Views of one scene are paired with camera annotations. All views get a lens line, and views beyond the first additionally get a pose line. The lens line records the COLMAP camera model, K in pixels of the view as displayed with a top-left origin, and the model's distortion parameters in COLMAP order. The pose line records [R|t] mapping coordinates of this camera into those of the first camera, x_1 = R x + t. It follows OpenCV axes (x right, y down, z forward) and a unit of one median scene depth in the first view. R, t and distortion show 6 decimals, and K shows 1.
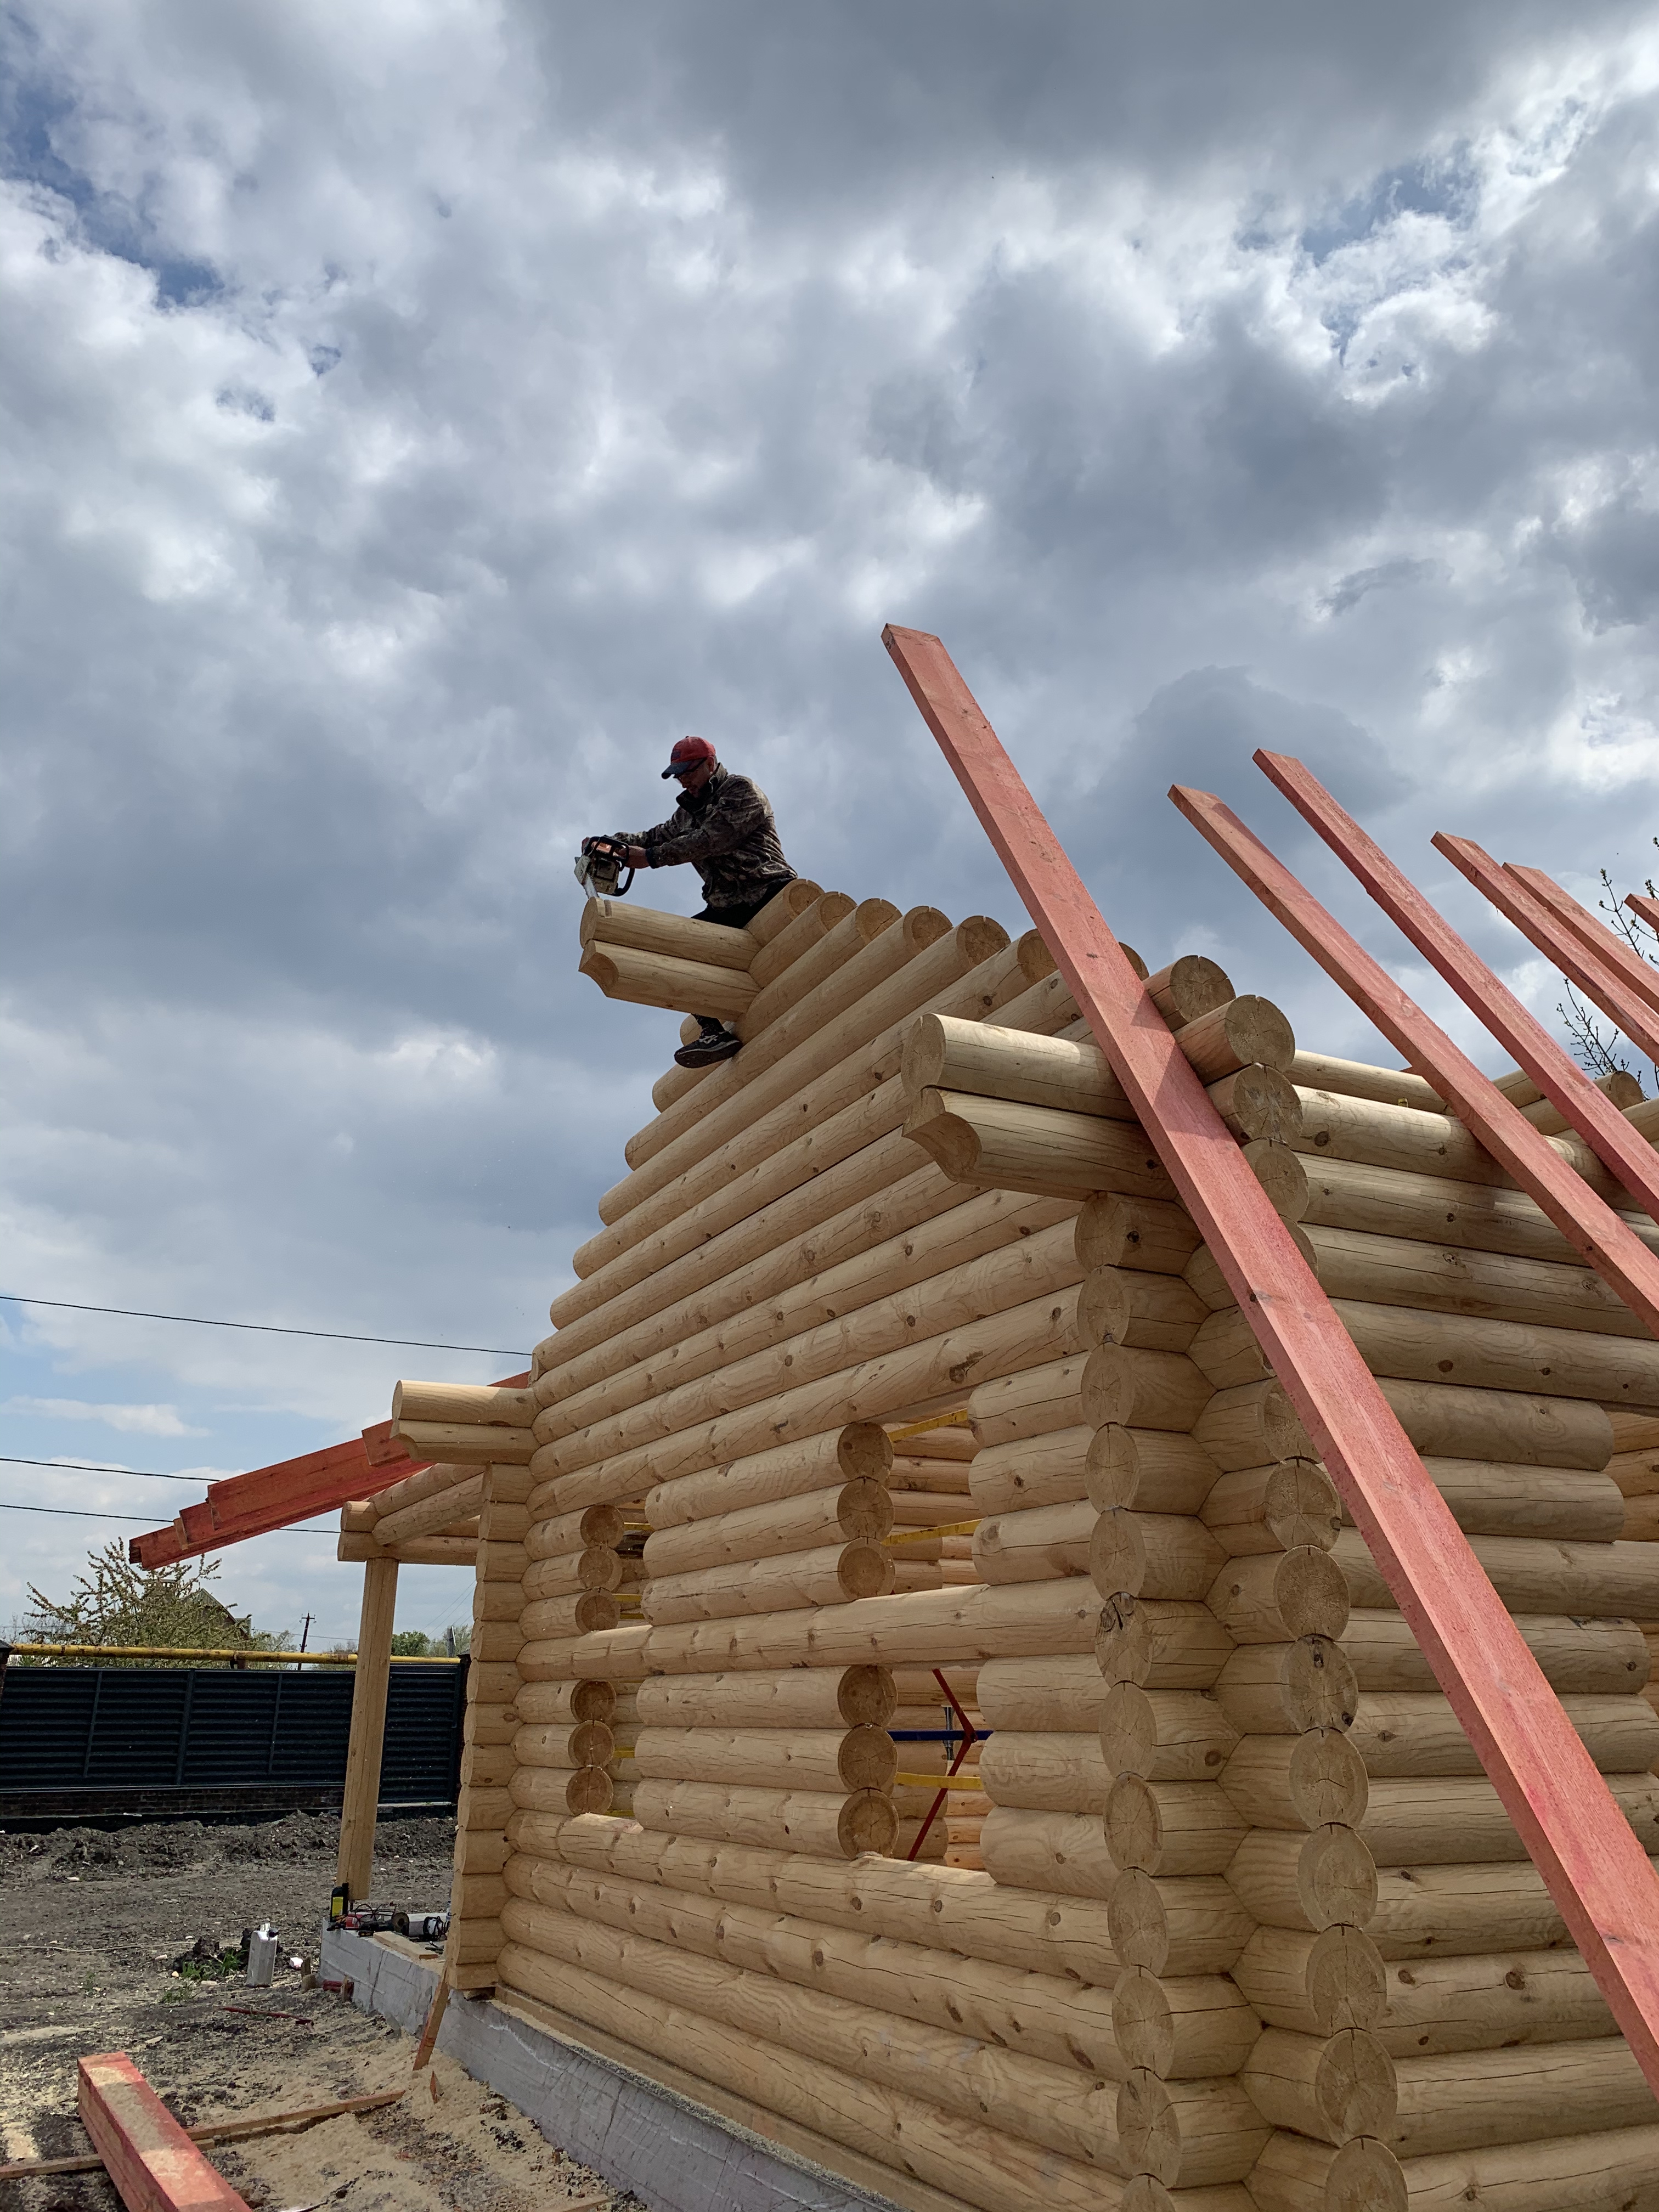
lens RADIAL K [[1702.2, 0, 829.5], [0, 1702.2, 1106.0], [0, 0, 1]] dist [-0.003860, -0.004473]
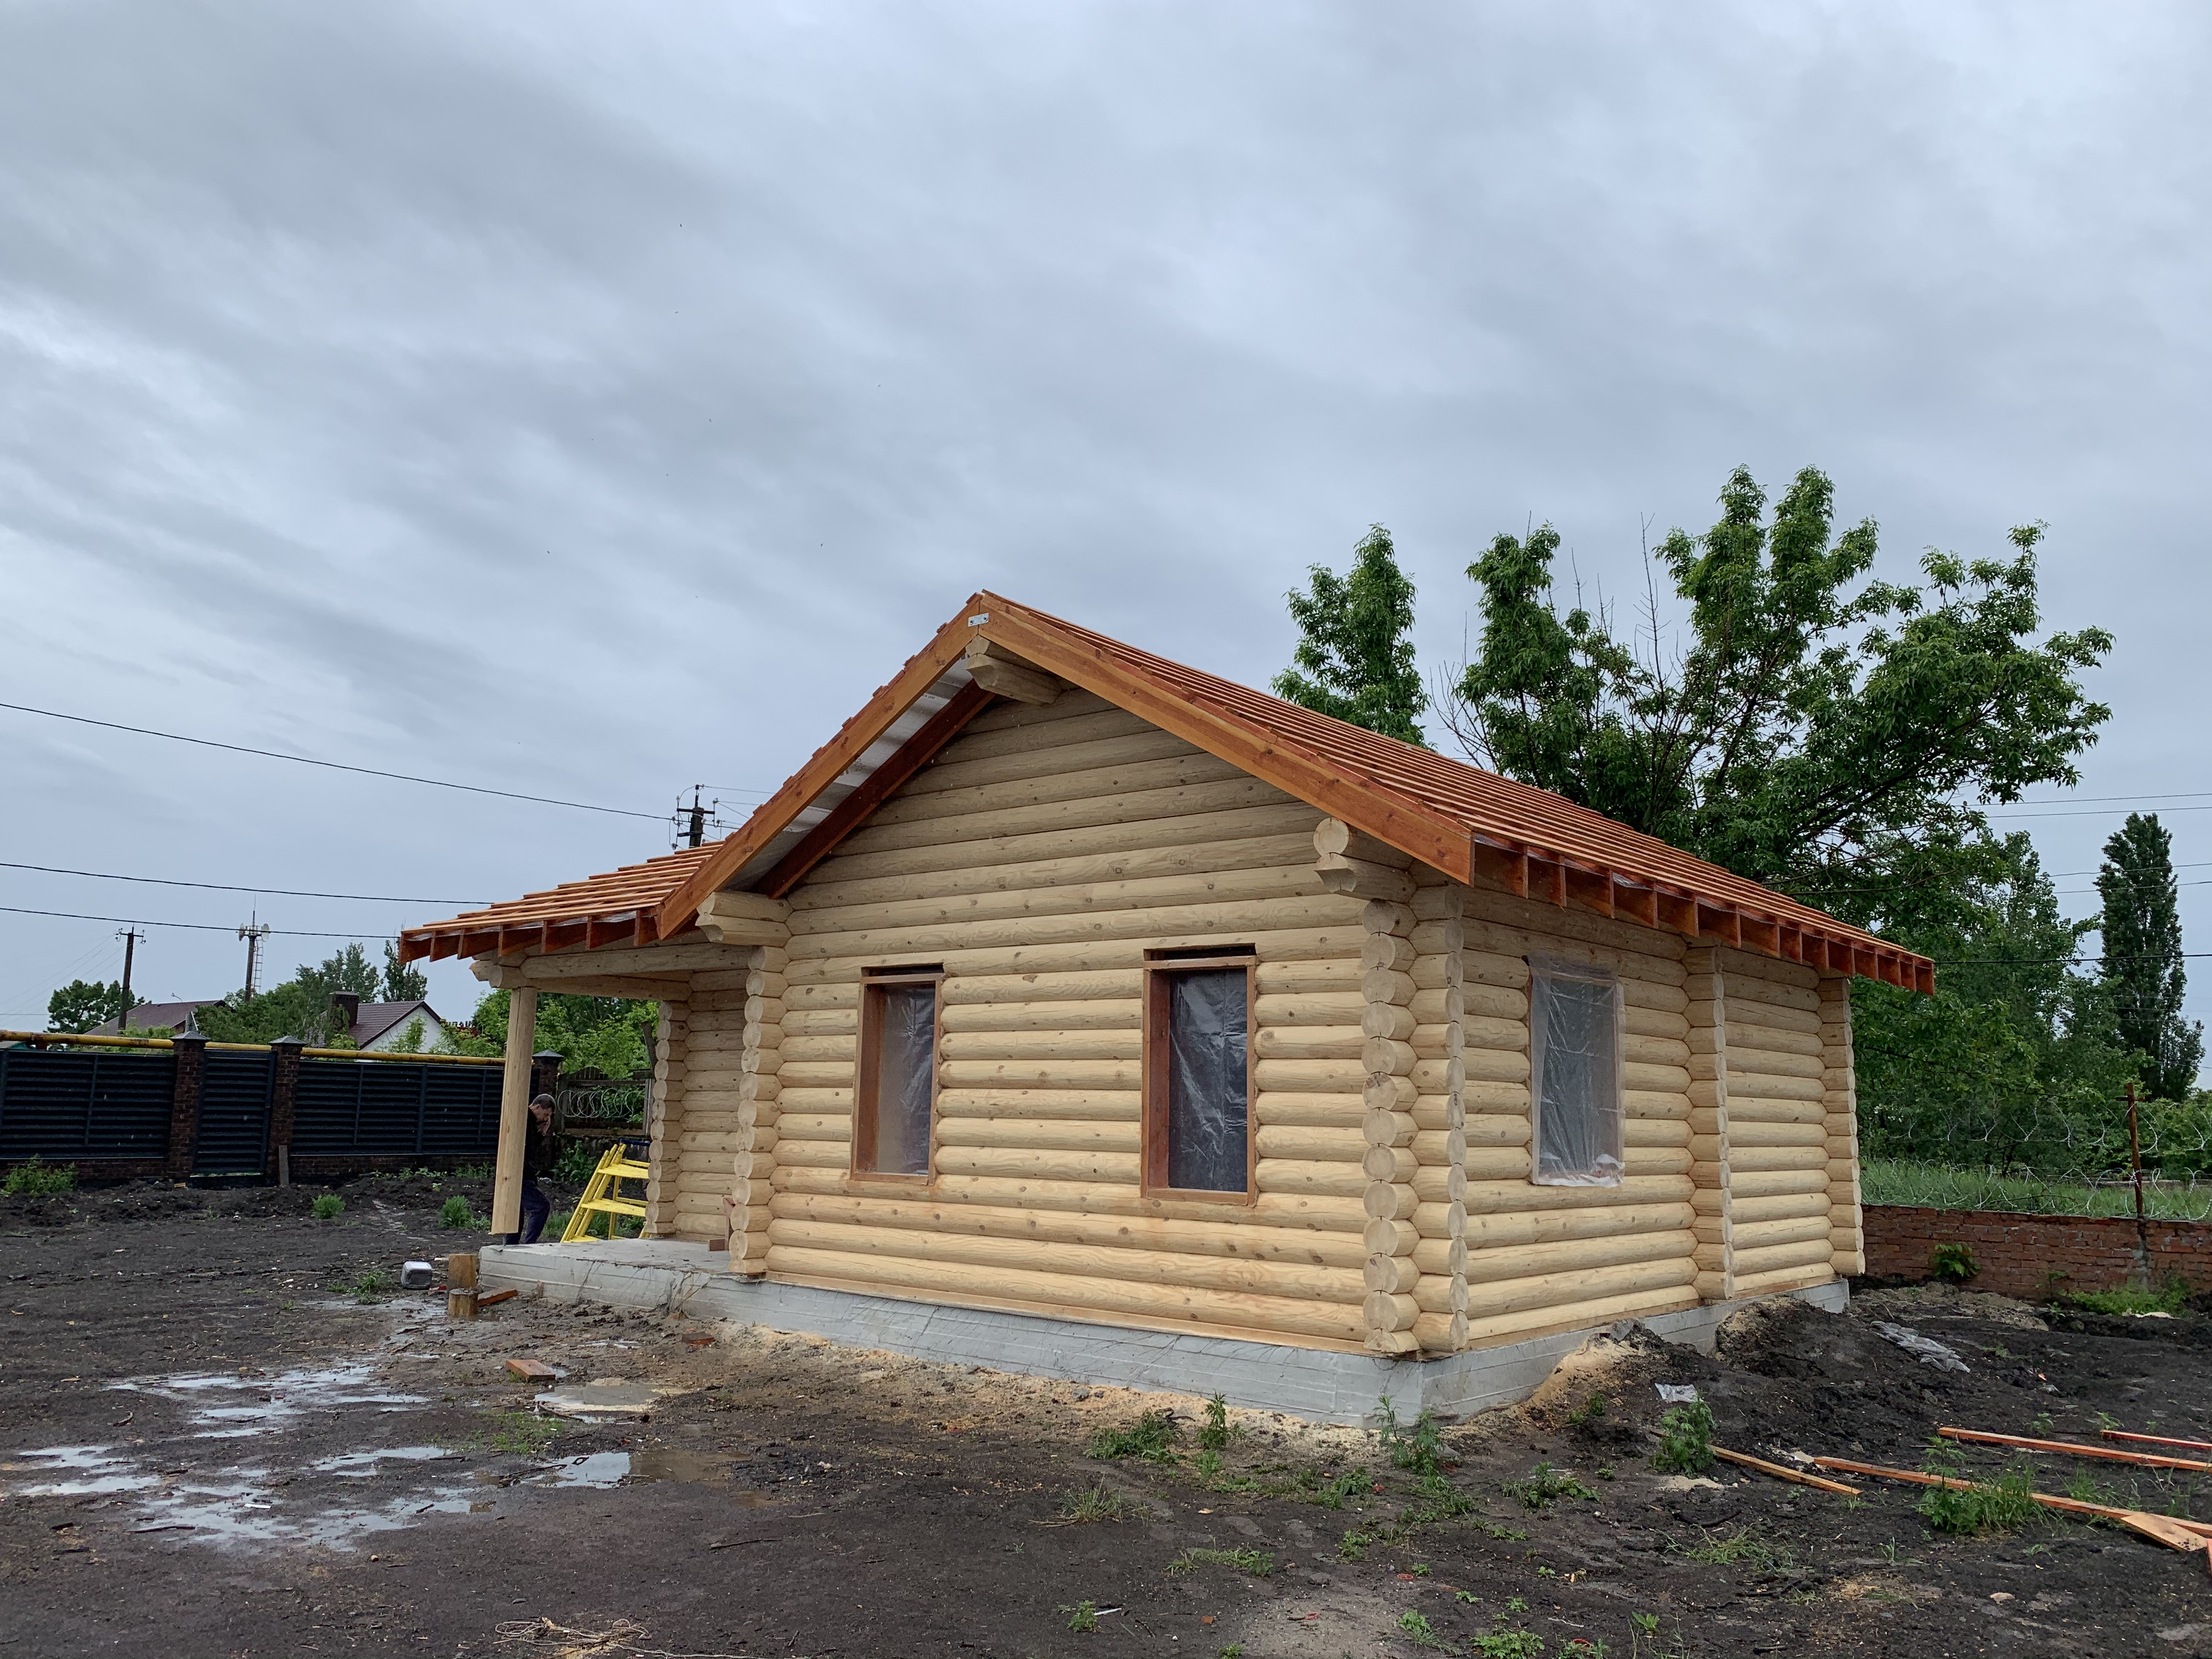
lens RADIAL K [[1687.6, 0, 1106.0], [0, 1687.6, 829.5], [0, 0, 1]] dist [0.108842, -0.235258]
pose [[0.916060, 0.088270, 0.391206, -0.879260], [-0.156993, 0.976557, 0.147274, -0.259015], [-0.369035, -0.196328, 0.908443, -0.737745]]
